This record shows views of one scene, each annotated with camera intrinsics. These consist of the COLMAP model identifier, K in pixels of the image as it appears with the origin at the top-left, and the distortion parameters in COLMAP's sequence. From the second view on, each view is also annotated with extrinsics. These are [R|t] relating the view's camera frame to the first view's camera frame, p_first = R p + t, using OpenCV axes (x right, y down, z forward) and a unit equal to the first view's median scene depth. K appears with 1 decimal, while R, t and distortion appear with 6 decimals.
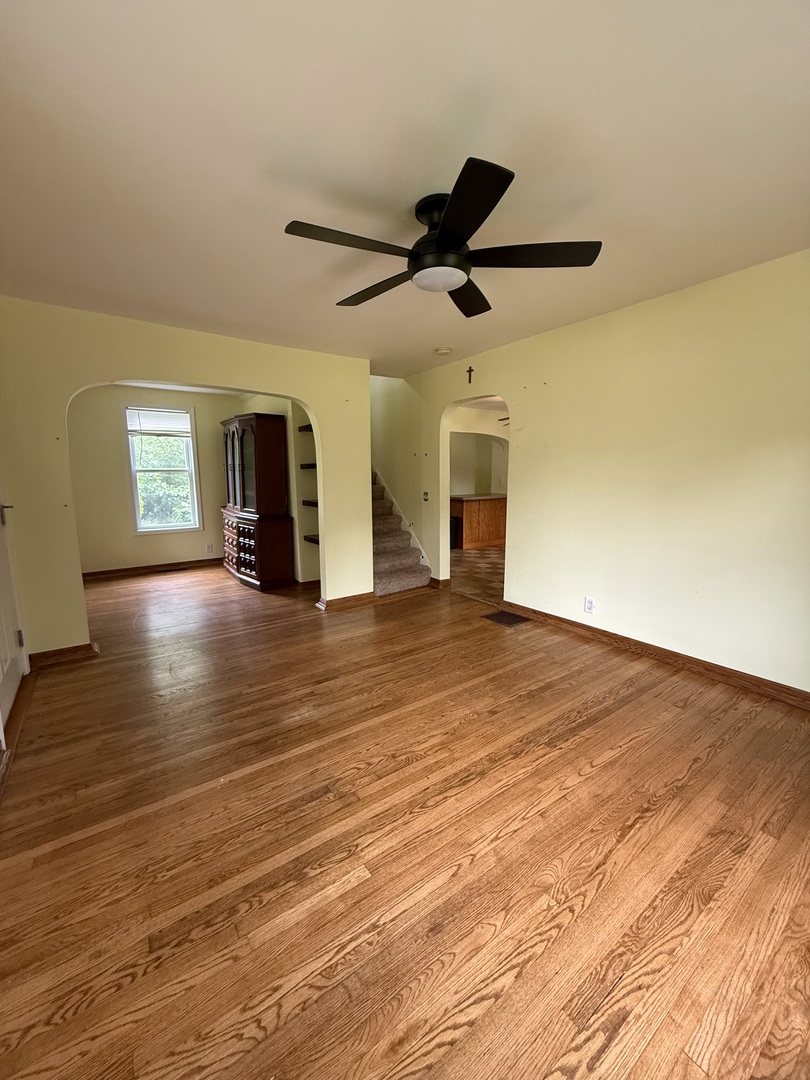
lens RADIAL K [[428.9, 0, 405.8], [0, 428.9, 536.1], [0, 0, 1]] dist [-0.007594, 0.001844]
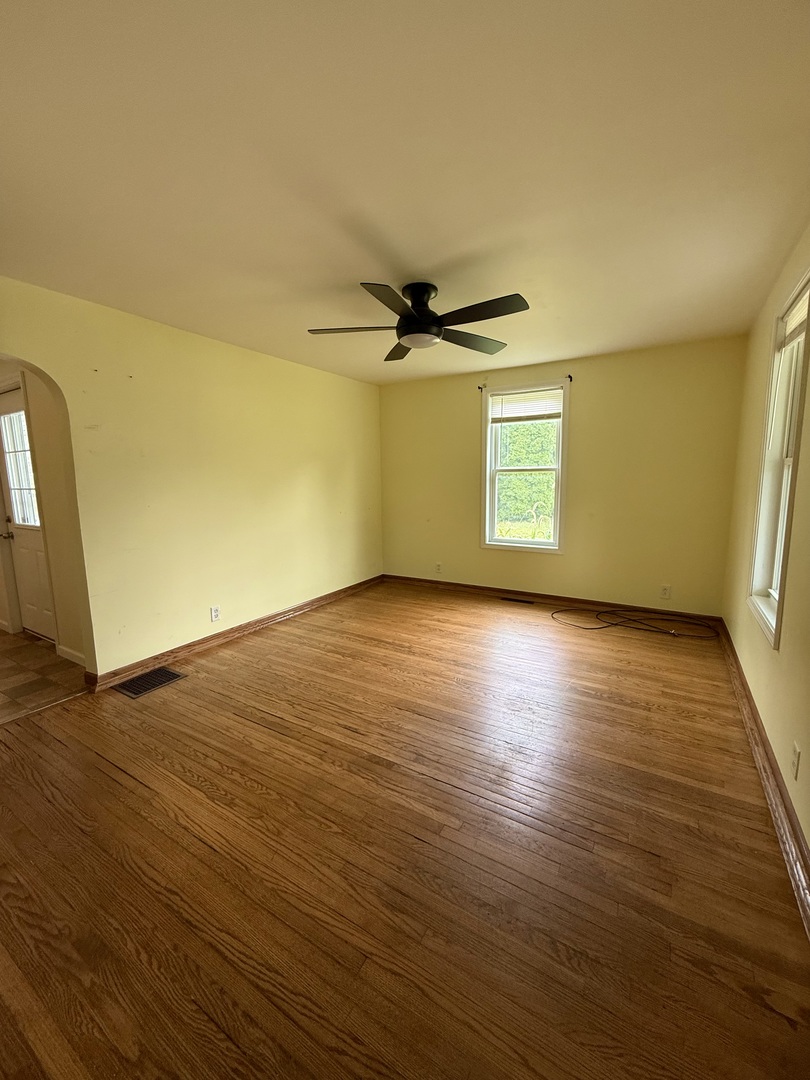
lens RADIAL K [[428.9, 0, 409.2], [0, 428.9, 538.6], [0, 0, 1]] dist [-0.007594, 0.001844]
pose [[-0.398785, -0.117570, 0.909477, -0.617947], [0.150542, 0.969901, 0.191390, -0.128511], [-0.904604, 0.213237, -0.369083, 0.850205]]
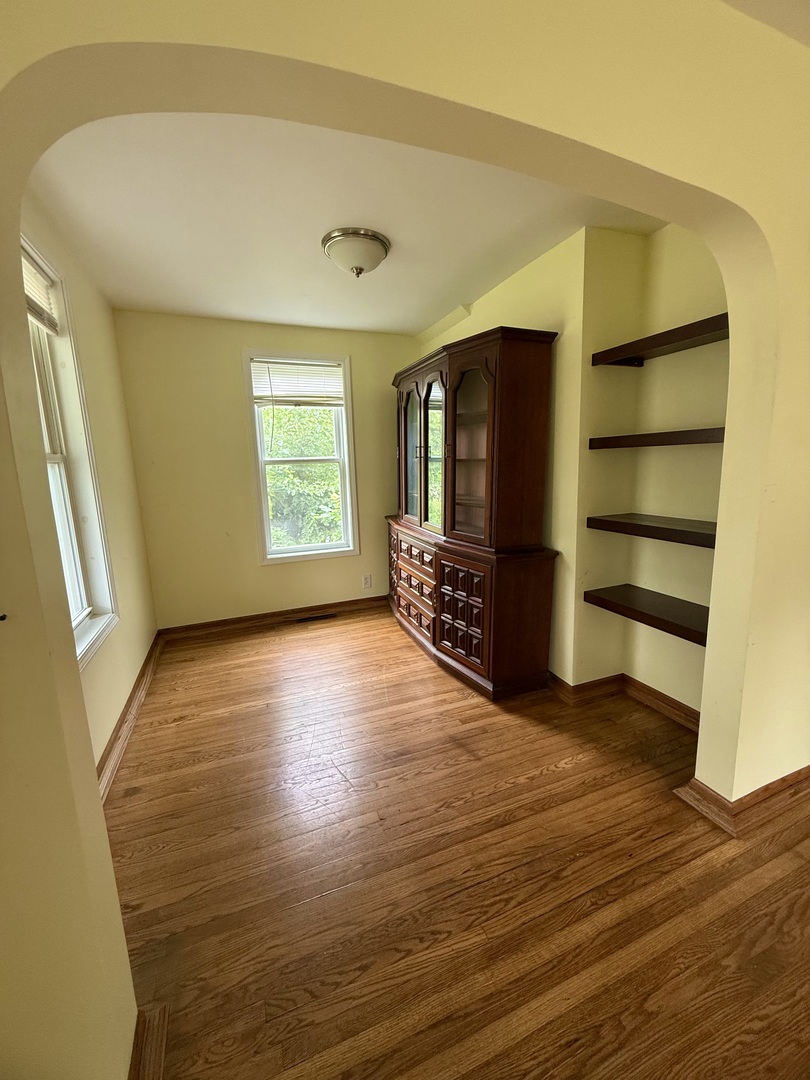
lens RADIAL K [[428.9, 0, 405.2], [0, 428.9, 537.3], [0, 0, 1]] dist [-0.007594, 0.001844]
pose [[0.971251, 0.018072, -0.237371, -0.432475], [-0.010967, 0.999452, 0.031221, -0.099318], [0.237805, -0.027720, 0.970917, 0.673845]]
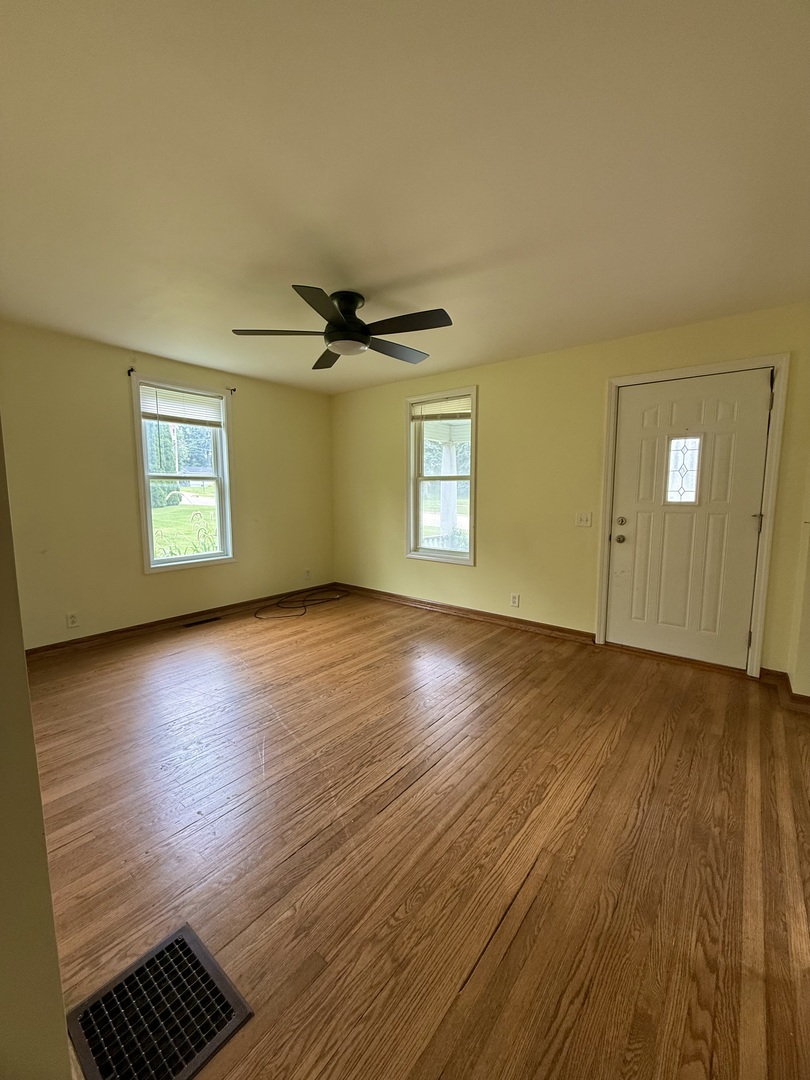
lens RADIAL K [[428.9, 0, 400.7], [0, 428.9, 541.2], [0, 0, 1]] dist [-0.007594, 0.001844]
pose [[-0.964456, 0.040762, -0.261081, 0.151634], [-0.030648, 0.964107, 0.263739, -0.185157], [0.262460, 0.262366, -0.928590, 1.269562]]
